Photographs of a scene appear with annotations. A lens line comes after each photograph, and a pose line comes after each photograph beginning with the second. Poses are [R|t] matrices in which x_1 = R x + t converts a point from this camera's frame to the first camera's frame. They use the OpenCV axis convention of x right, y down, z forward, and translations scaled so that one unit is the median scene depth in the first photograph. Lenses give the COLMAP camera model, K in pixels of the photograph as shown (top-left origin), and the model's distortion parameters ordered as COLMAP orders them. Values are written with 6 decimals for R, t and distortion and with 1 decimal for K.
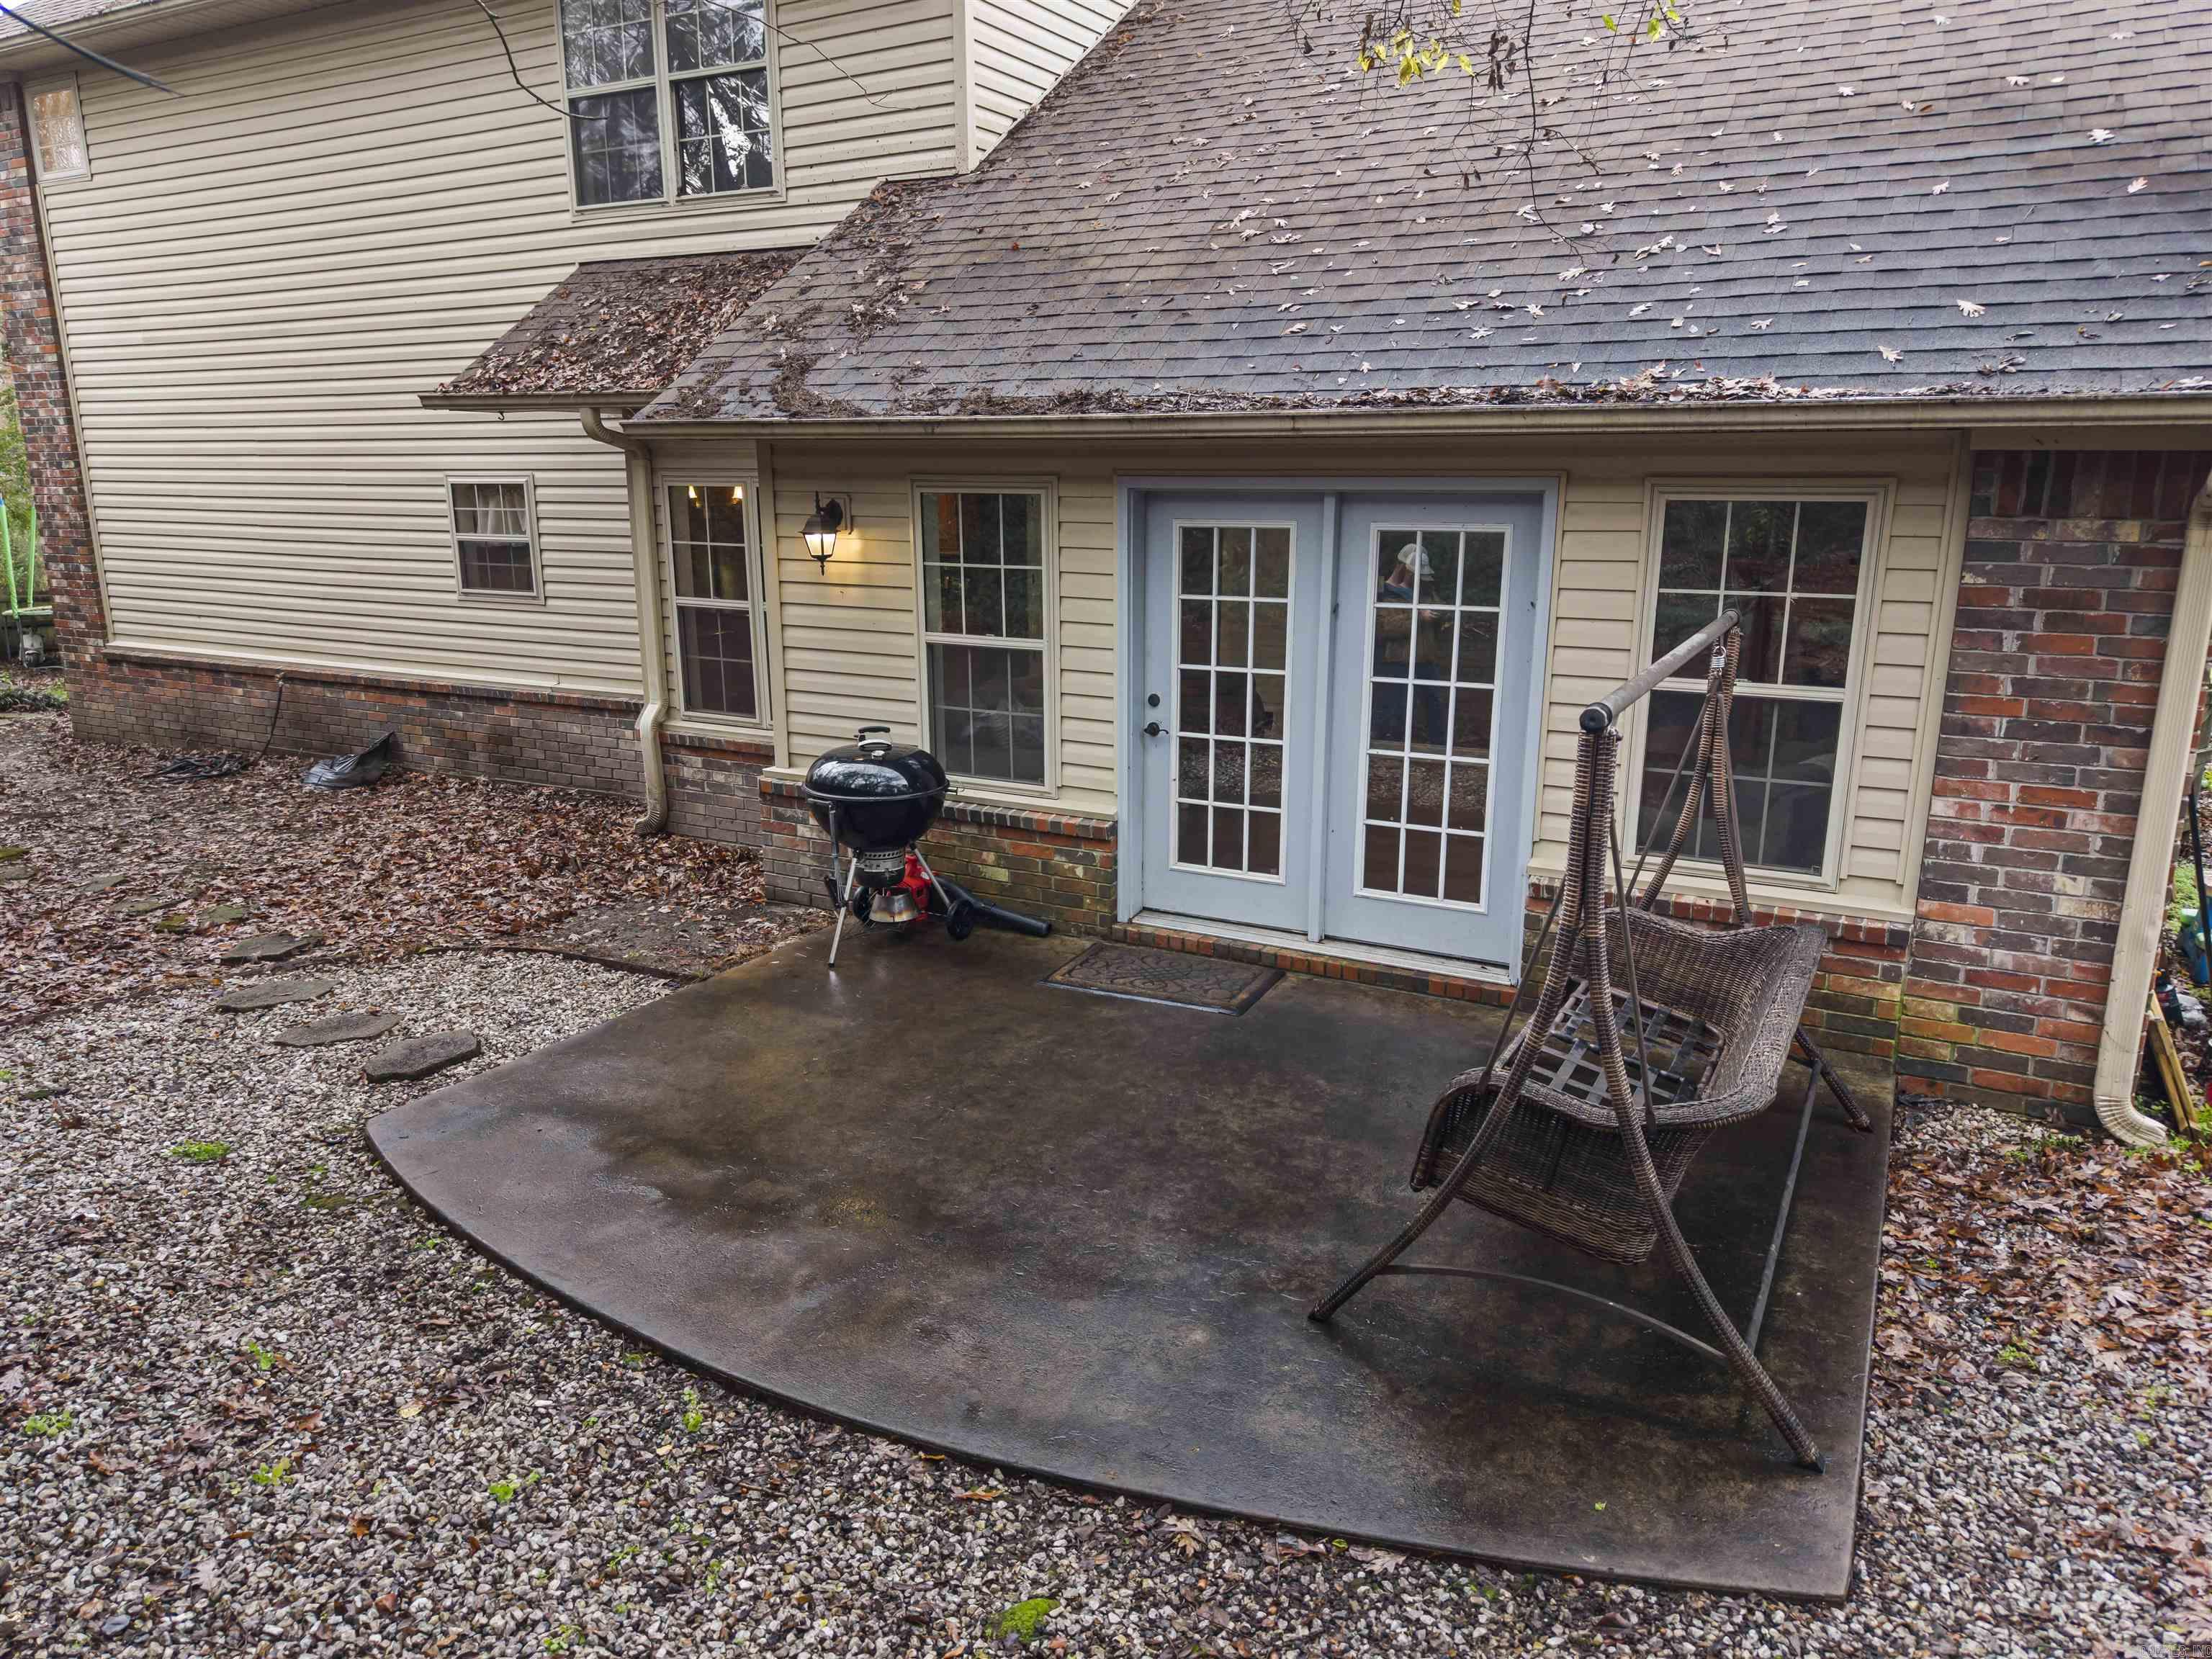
lens RADIAL K [[1494.9, 0, 1106.0], [0, 1494.9, 829.5], [0, 0, 1]] dist [0.042132, -0.050667]
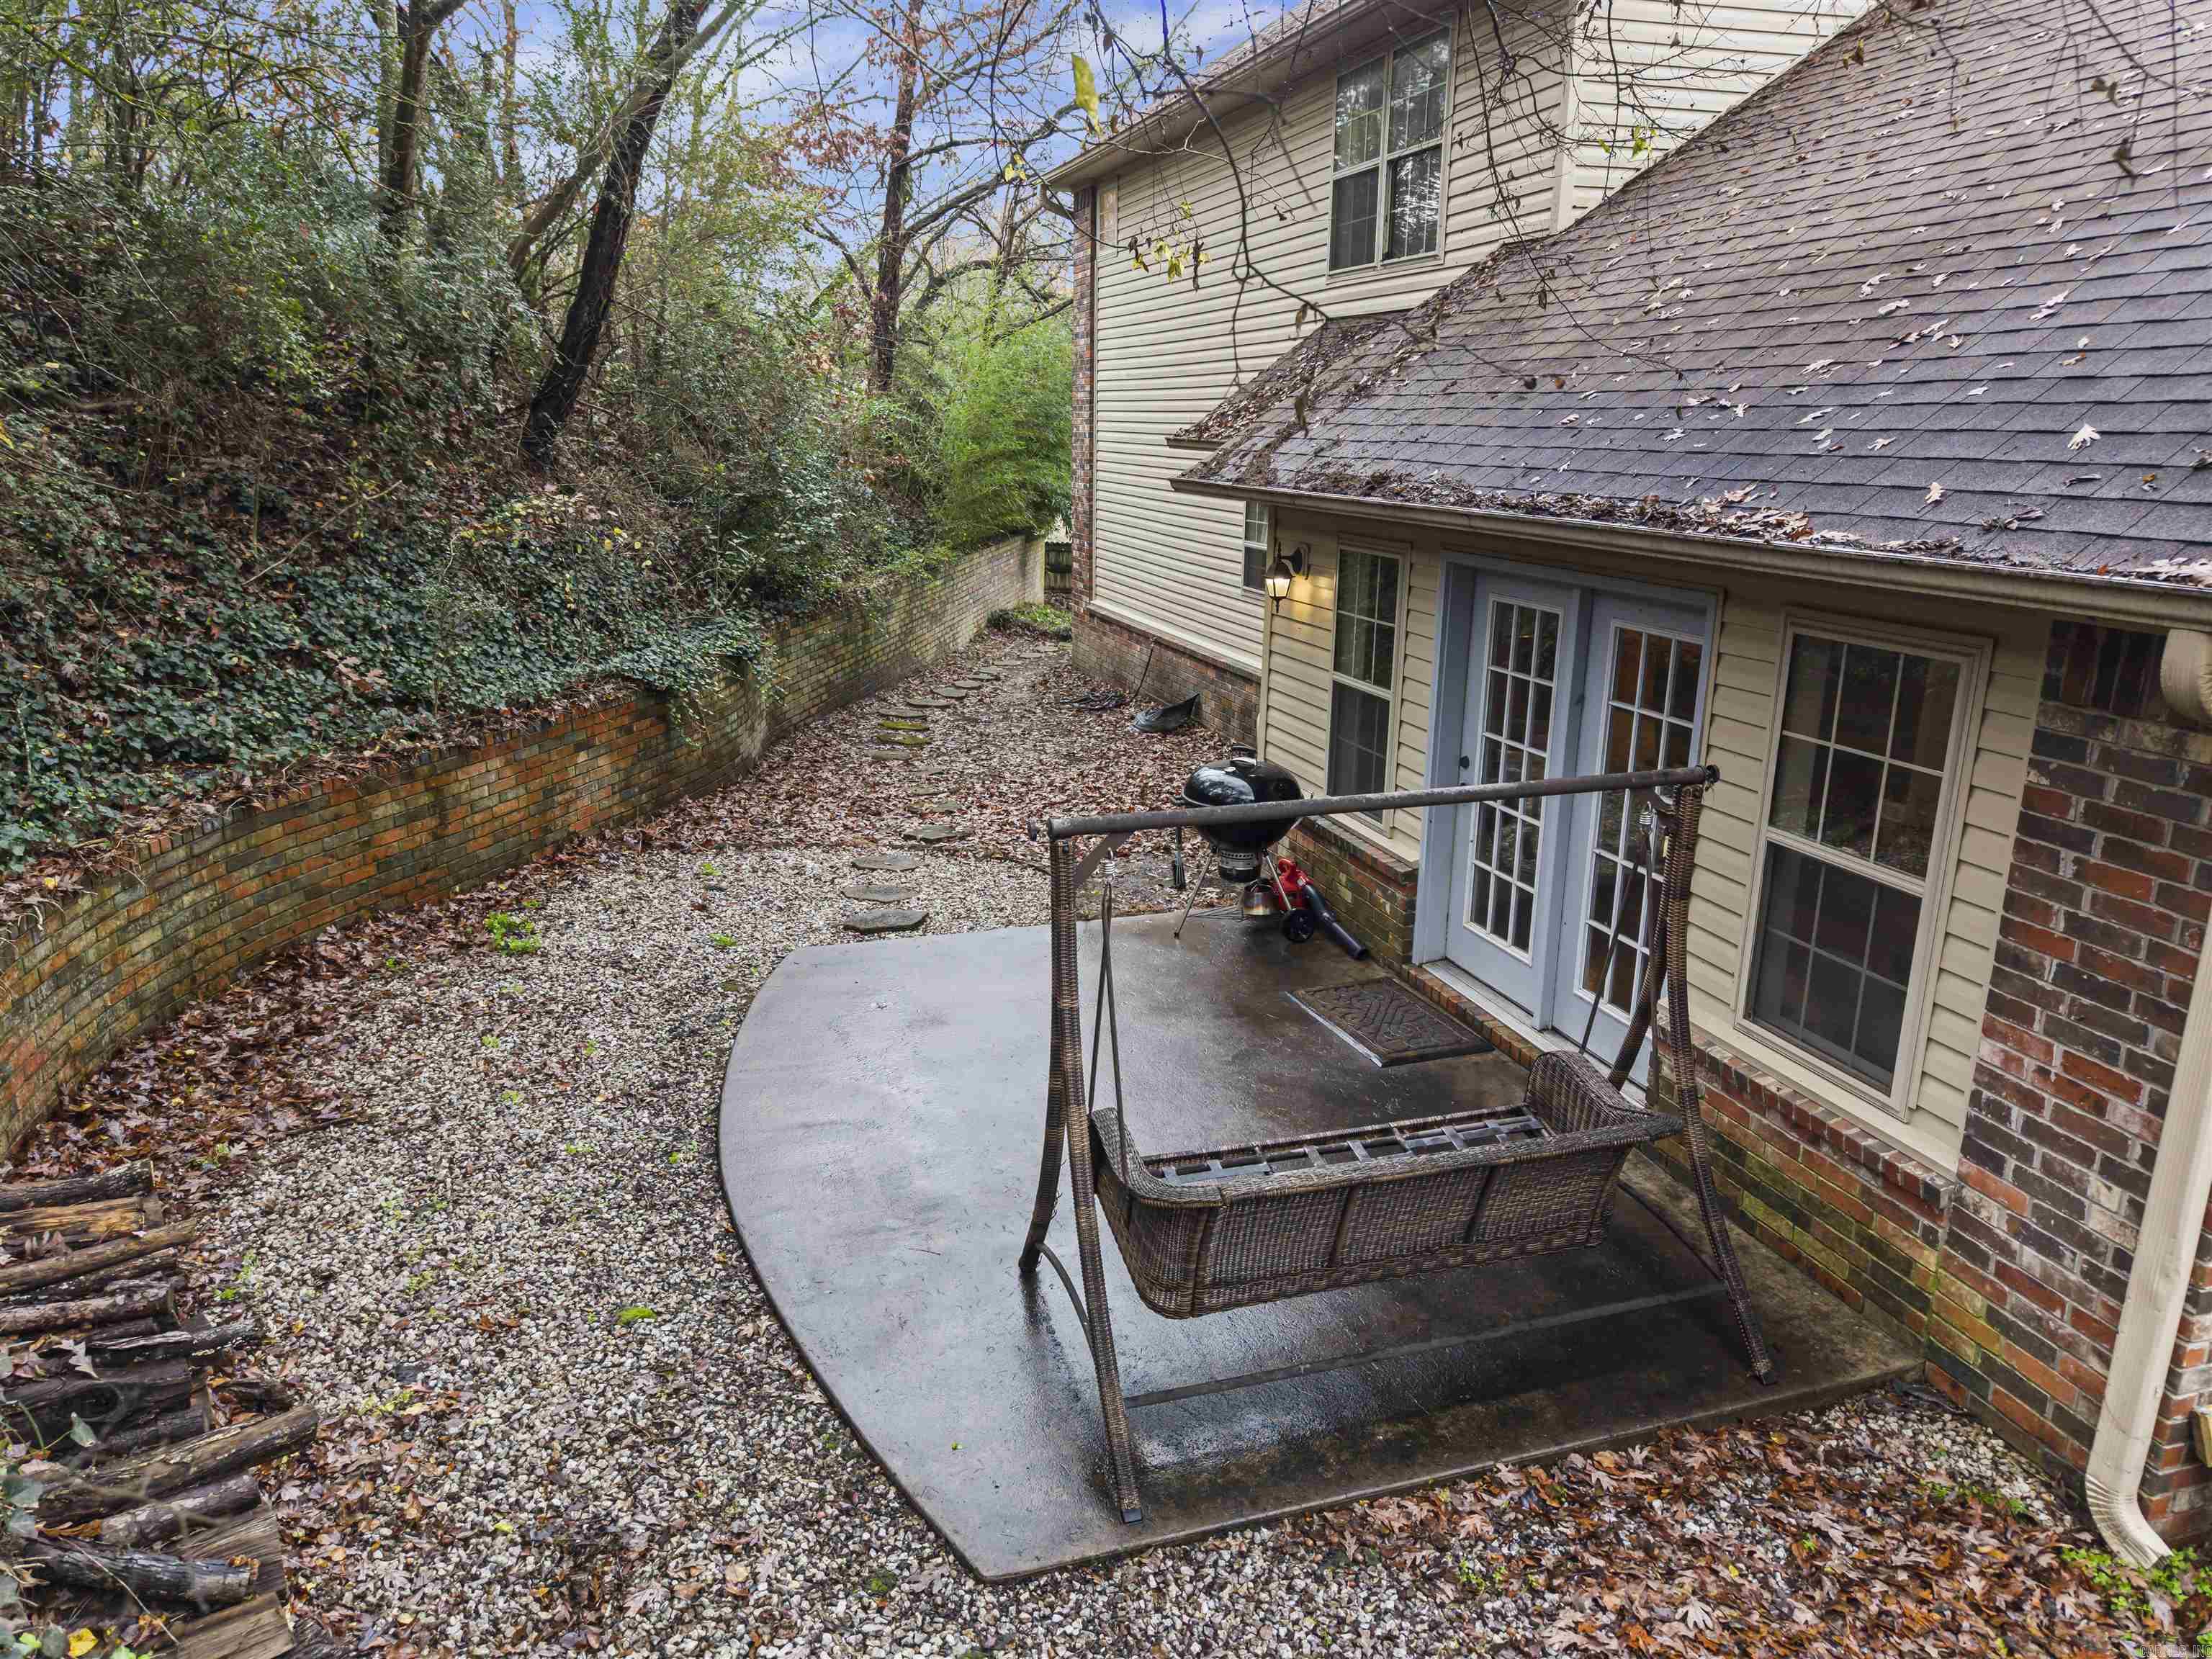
lens RADIAL K [[1493.0, 0, 1123.2], [0, 1493.0, 830.8], [0, 0, 1]] dist [0.063603, -0.051558]
pose [[0.721372, 0.192997, -0.665112, 0.631433], [-0.177917, 0.979797, 0.091343, -0.104269], [0.669304, 0.052443, 0.741136, 0.073161]]
